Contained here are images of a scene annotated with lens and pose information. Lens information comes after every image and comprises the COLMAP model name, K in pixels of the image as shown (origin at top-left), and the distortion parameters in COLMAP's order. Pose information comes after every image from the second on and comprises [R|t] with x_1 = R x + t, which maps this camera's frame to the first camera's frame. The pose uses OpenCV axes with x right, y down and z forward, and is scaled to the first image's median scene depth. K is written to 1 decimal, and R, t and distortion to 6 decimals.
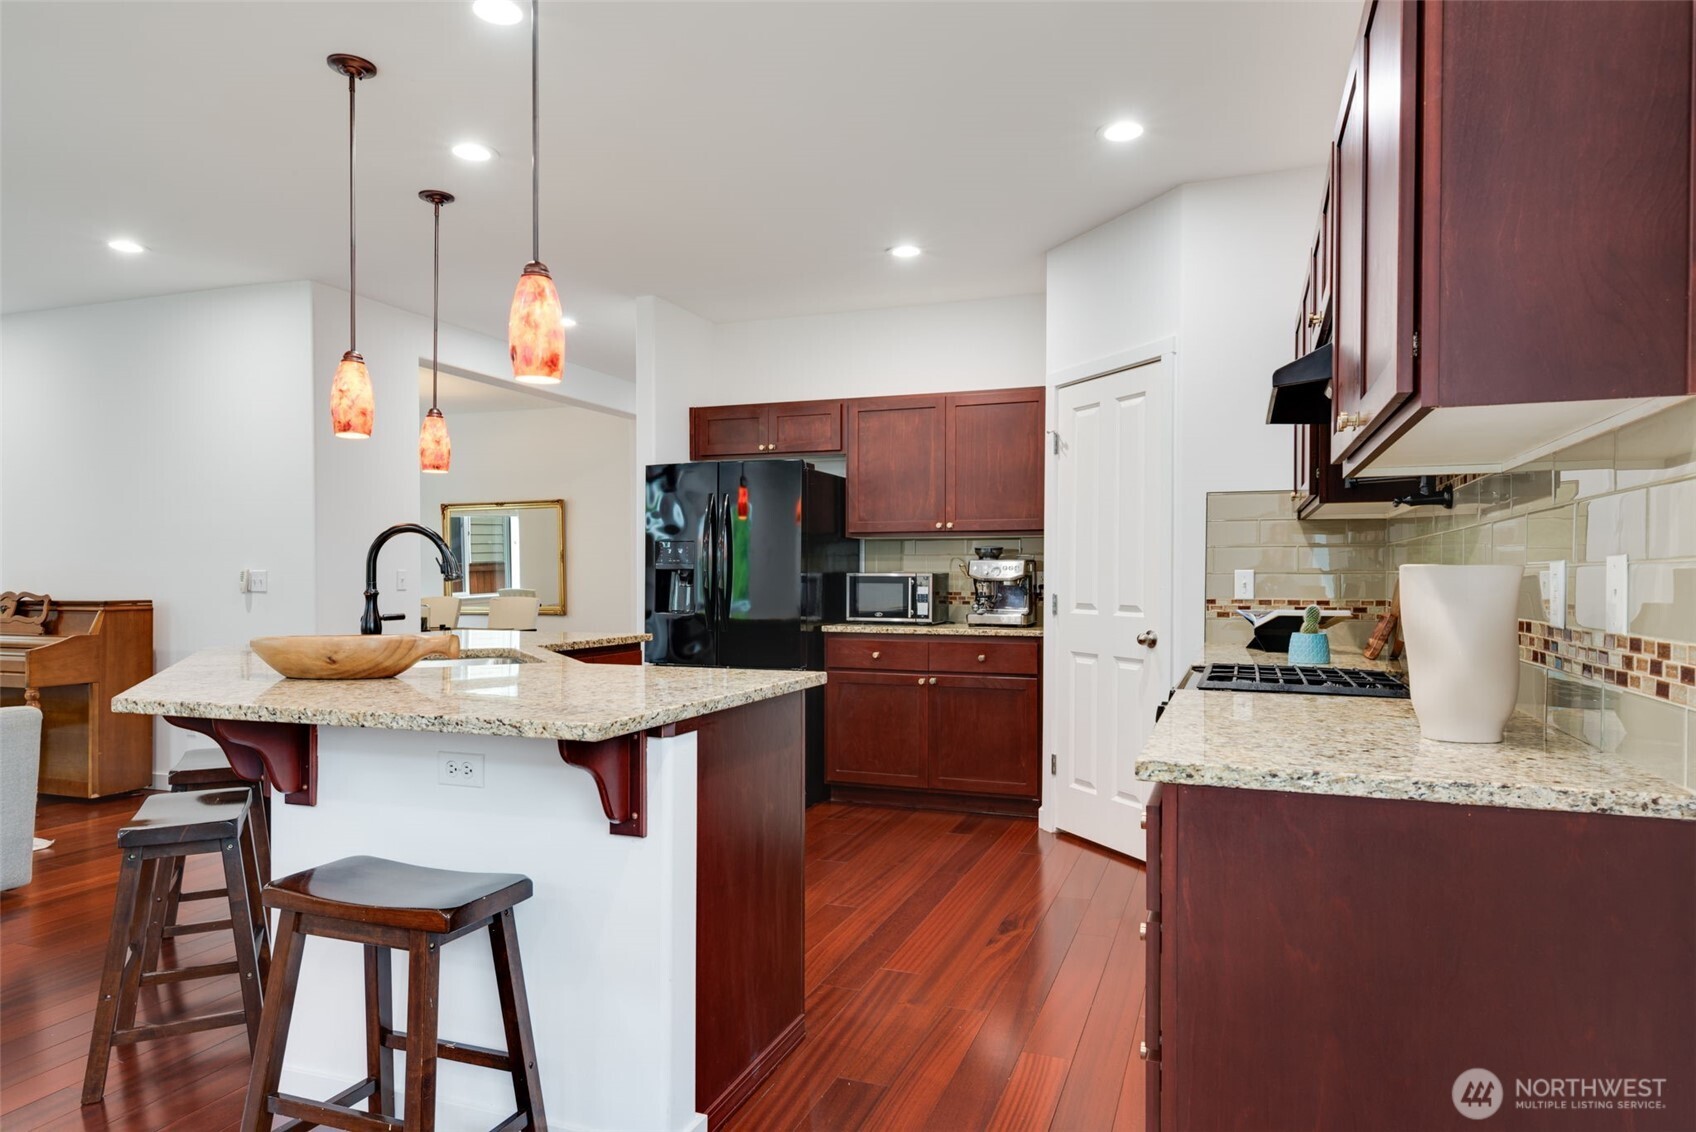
lens RADIAL K [[1030.1, 0, 861.1], [0, 1030.1, 578.1], [0, 0, 1]] dist [0.020868, 0.000387]
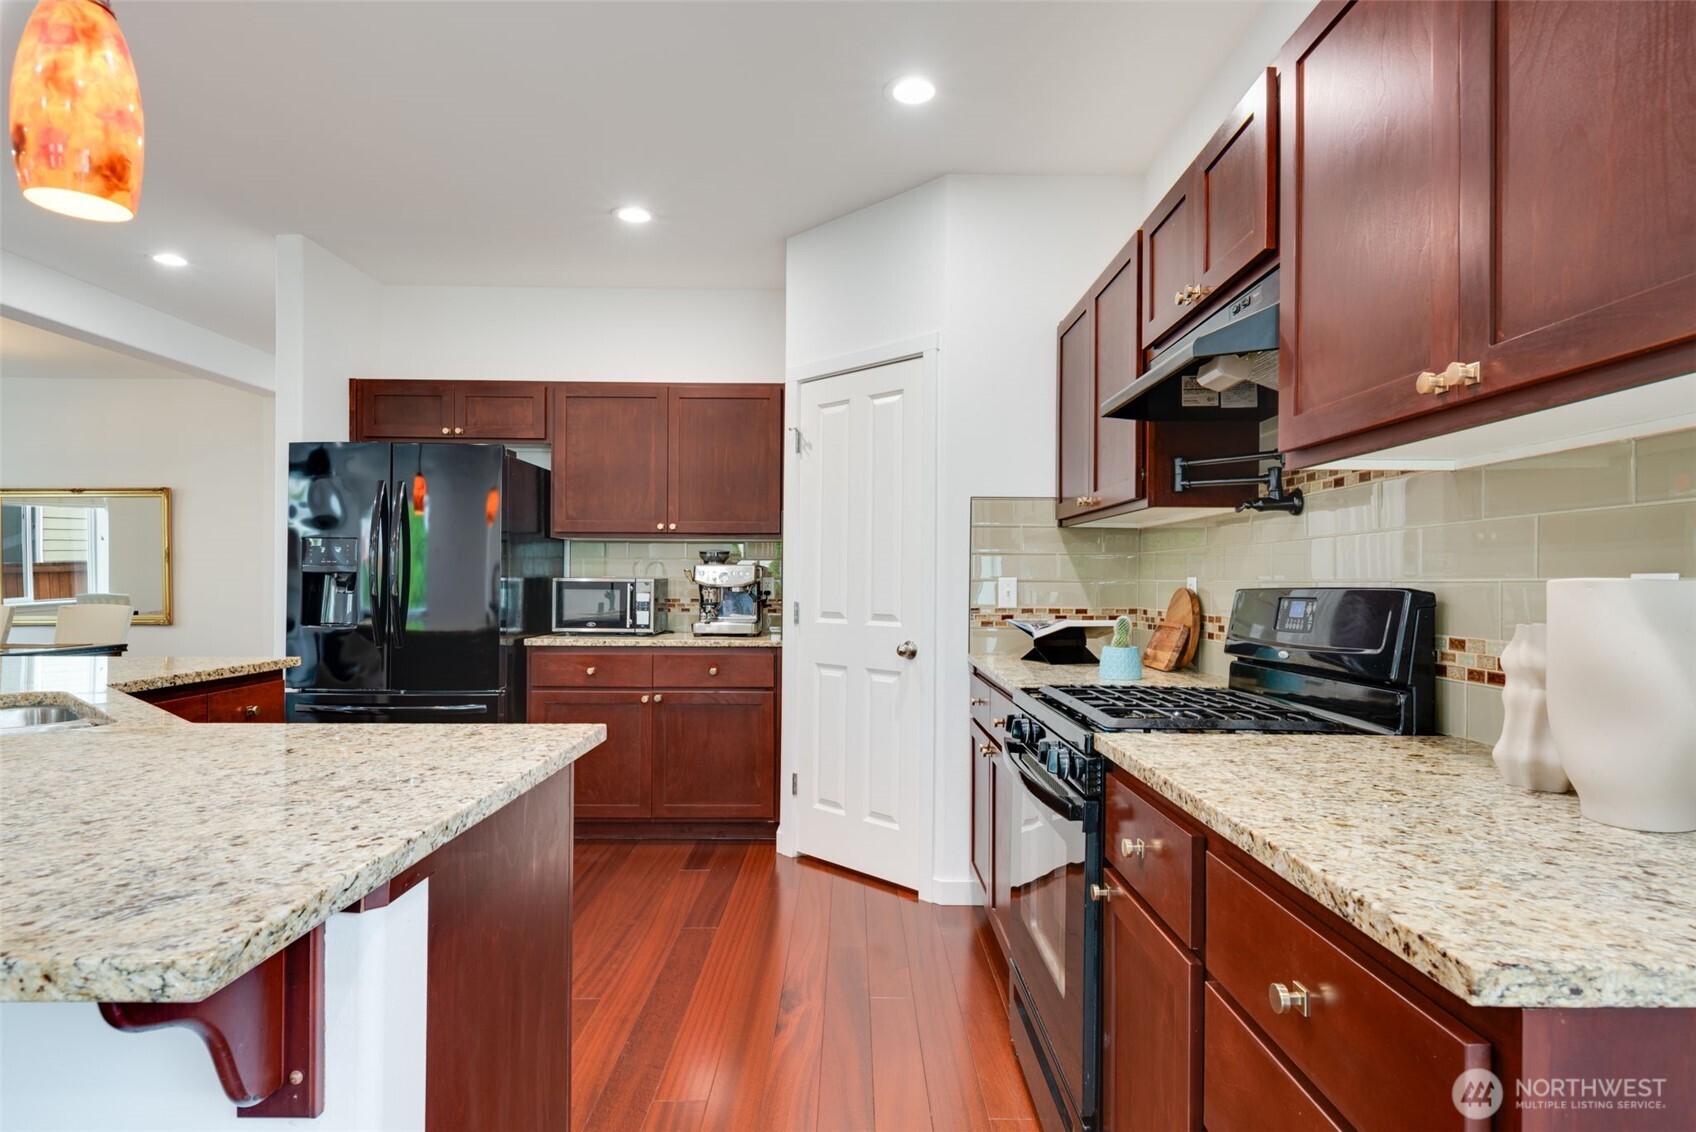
lens RADIAL K [[907.3, 0, 858.4], [0, 907.3, 572.8], [0, 0, 1]] dist [0.011762, -0.005615]
pose [[0.935254, 0.006732, 0.353913, -0.051060], [-0.003546, 0.999947, -0.009651, -0.002926], [-0.353959, 0.007771, 0.935228, 0.203859]]
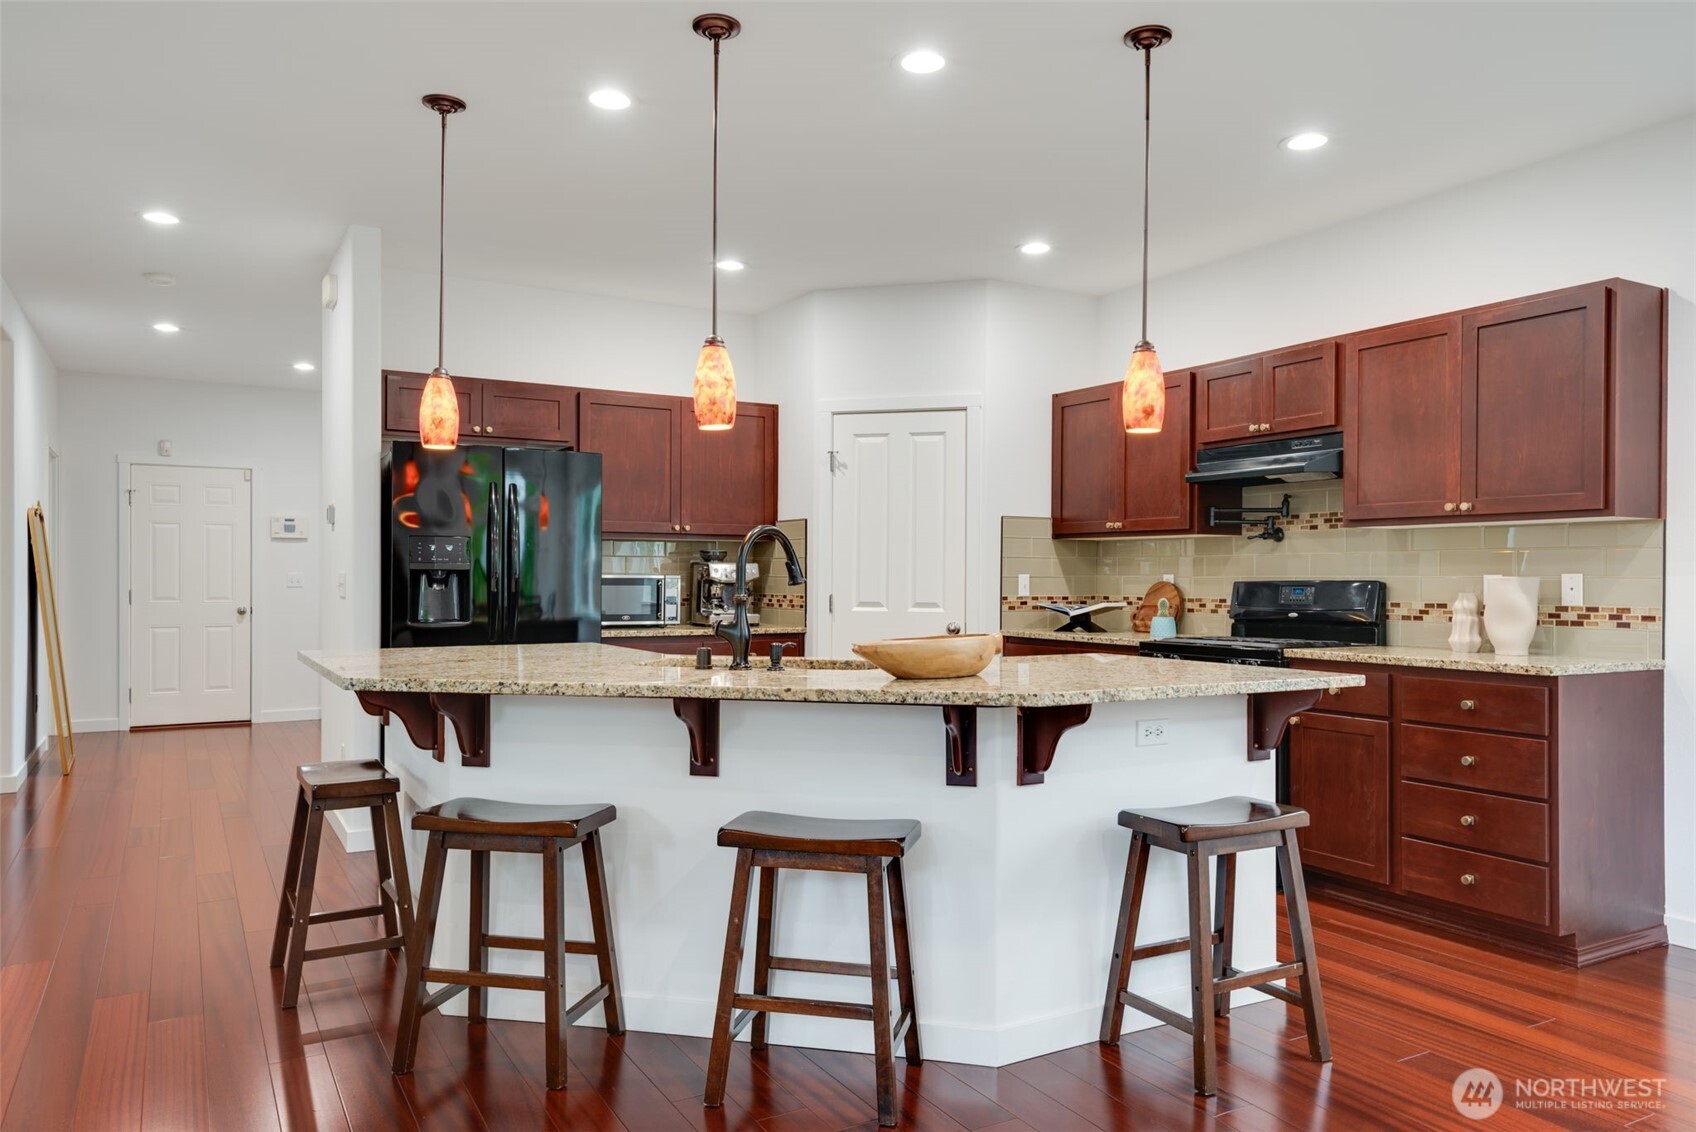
lens RADIAL K [[1162.9, 0, 849.9], [0, 1162.9, 572.2], [0, 0, 1]] dist [0.040938, 0.002526]
pose [[0.640515, 0.004975, 0.767930, -0.772064], [-0.001817, 0.999986, -0.004963, -0.002605], [-0.767944, 0.001784, 0.640515, 0.159726]]
